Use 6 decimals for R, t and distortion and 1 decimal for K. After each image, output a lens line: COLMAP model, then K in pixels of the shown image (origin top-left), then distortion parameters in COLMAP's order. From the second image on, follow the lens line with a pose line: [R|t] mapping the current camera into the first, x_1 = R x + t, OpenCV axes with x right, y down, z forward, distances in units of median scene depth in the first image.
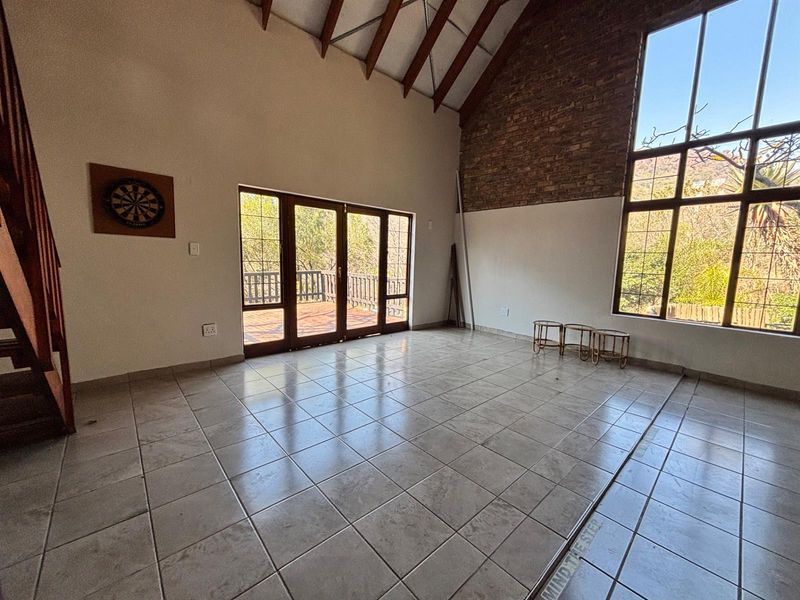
lens RADIAL K [[321.1, 0, 397.5], [0, 321.1, 301.4], [0, 0, 1]] dist [-0.002299, -0.000061]
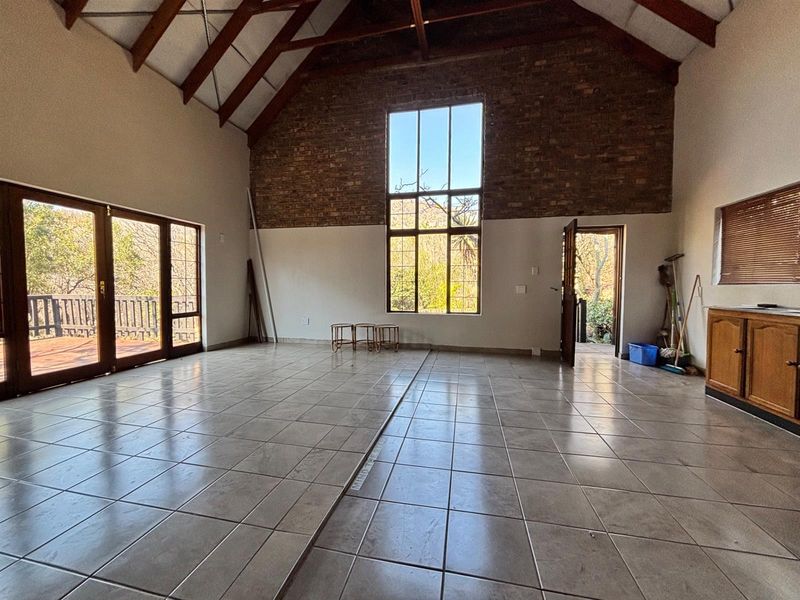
lens RADIAL K [[321.1, 0, 397.5], [0, 321.1, 301.4], [0, 0, 1]] dist [-0.002299, -0.000061]
pose [[0.816440, -0.049554, 0.575300, -0.037313], [0.090823, 0.994930, -0.043193, 0.045367], [-0.570242, 0.087515, 0.816801, -0.082531]]
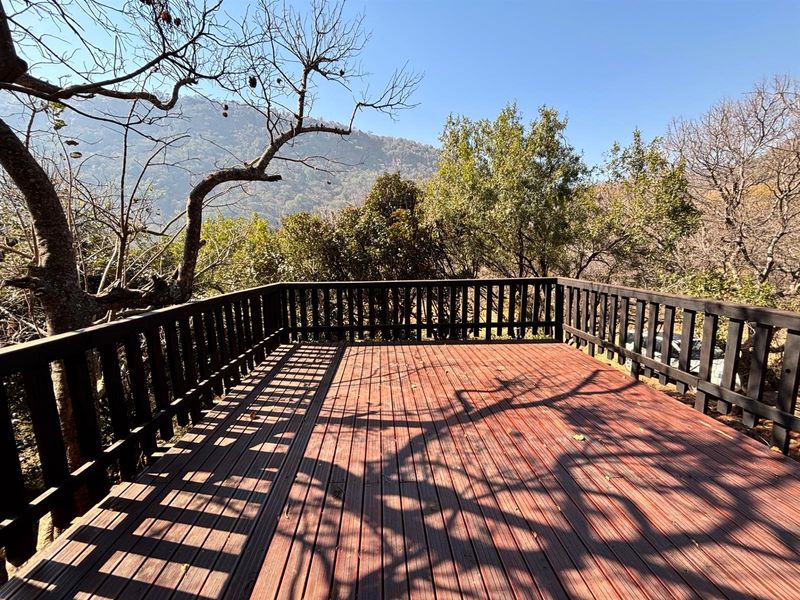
lens RADIAL K [[321.1, 0, 397.5], [0, 321.1, 301.4], [0, 0, 1]] dist [-0.002299, -0.000061]
pose [[0.754860, 0.071523, -0.651974, -0.218855], [-0.059962, 0.997399, 0.039993, -0.144744], [0.653139, 0.008904, 0.757186, 1.027163]]
